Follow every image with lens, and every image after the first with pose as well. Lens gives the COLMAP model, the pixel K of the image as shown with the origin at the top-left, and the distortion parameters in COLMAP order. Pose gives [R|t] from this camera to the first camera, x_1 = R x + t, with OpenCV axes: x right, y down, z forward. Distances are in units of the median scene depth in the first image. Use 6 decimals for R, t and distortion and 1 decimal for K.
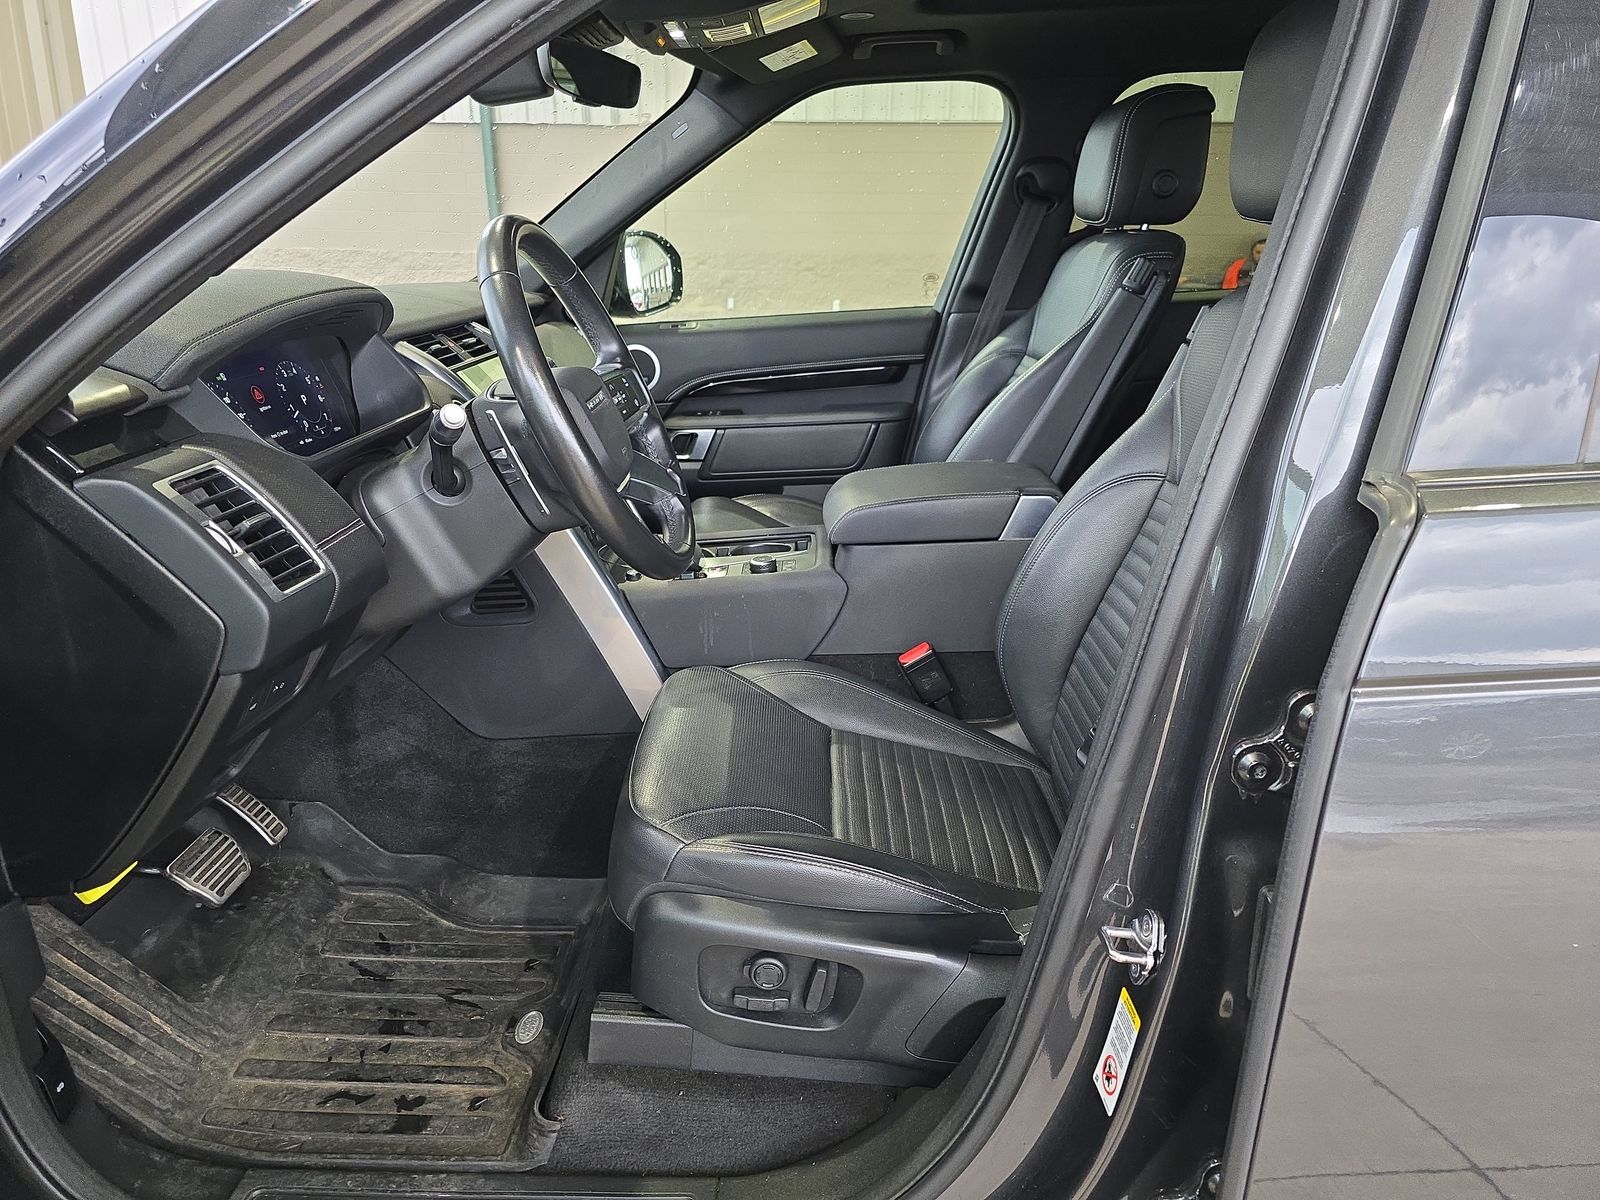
lens RADIAL K [[1054.4, 0, 800.0], [0, 1054.4, 600.0], [0, 0, 1]] dist [0.004617, -0.000198]
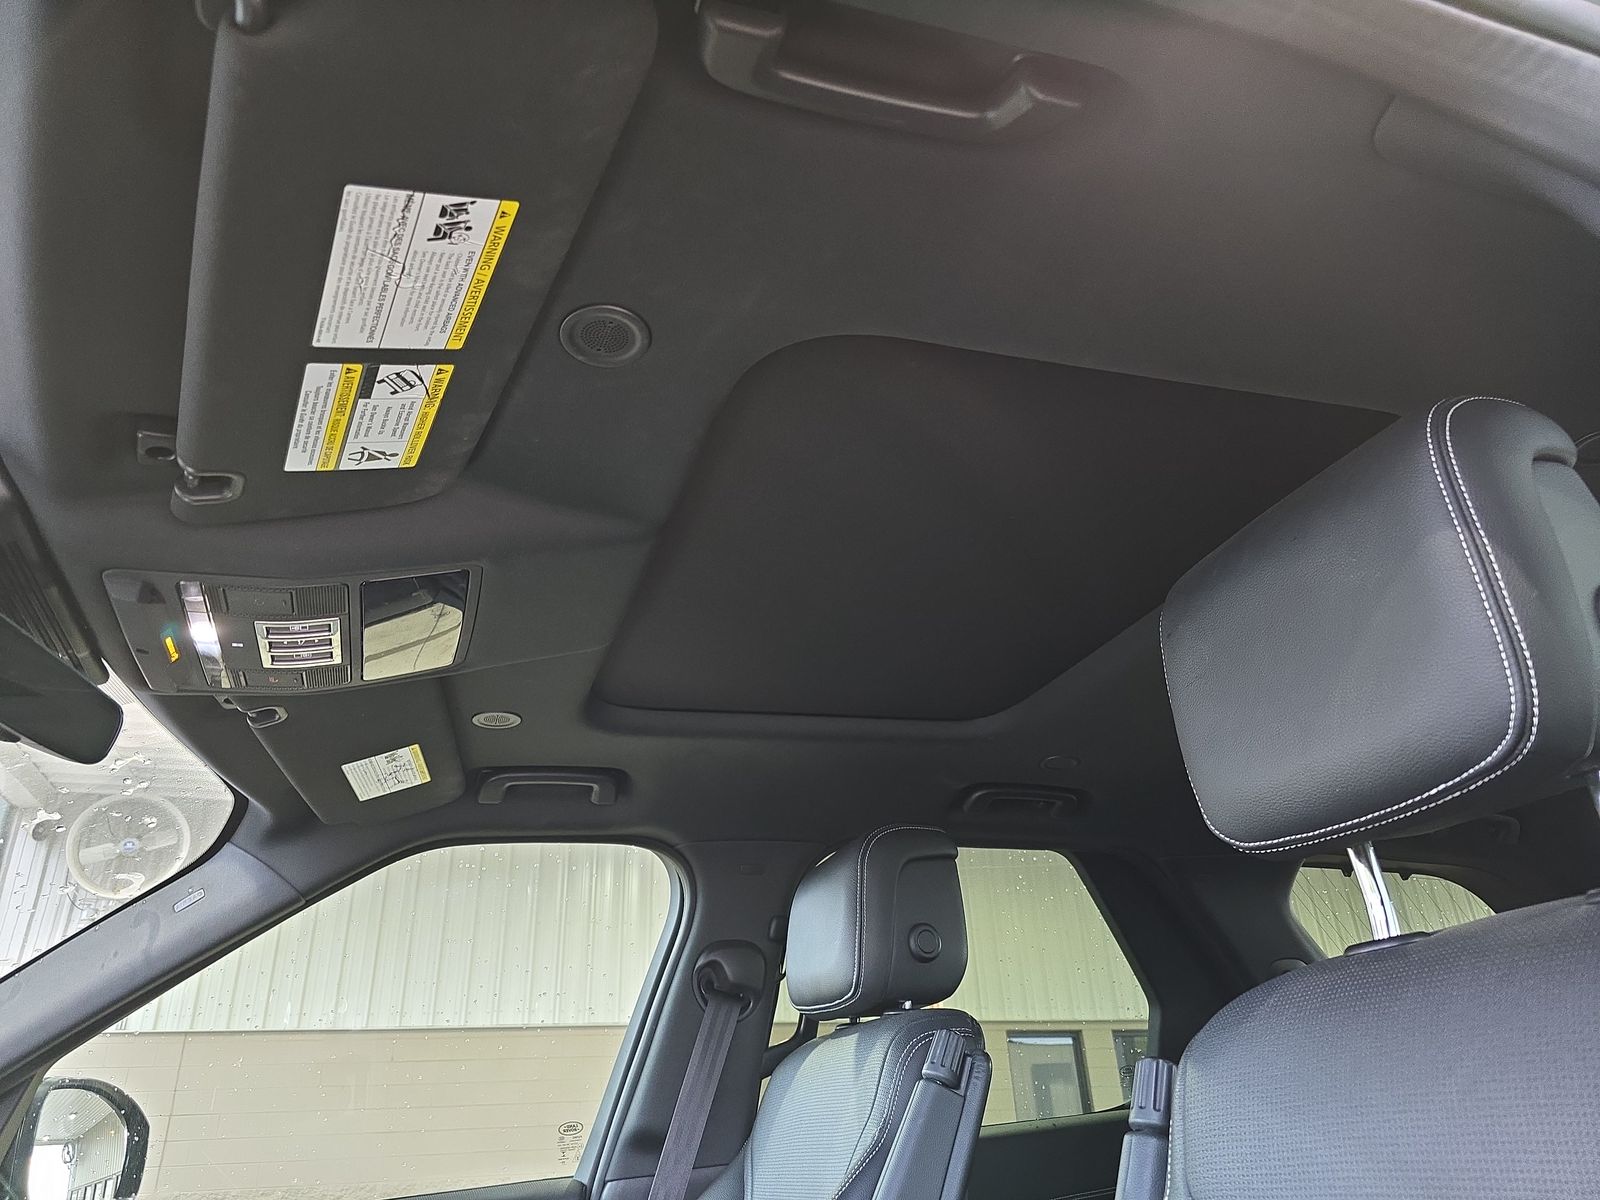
lens RADIAL K [[1054.4, 0, 800.0], [0, 1054.4, 600.0], [0, 0, 1]] dist [0.004617, -0.000198]
pose [[0.932472, 0.120673, 0.340492, -0.006650], [0.167268, 0.691194, -0.703045, -0.052475], [-0.320184, 0.712523, 0.624334, 0.343515]]
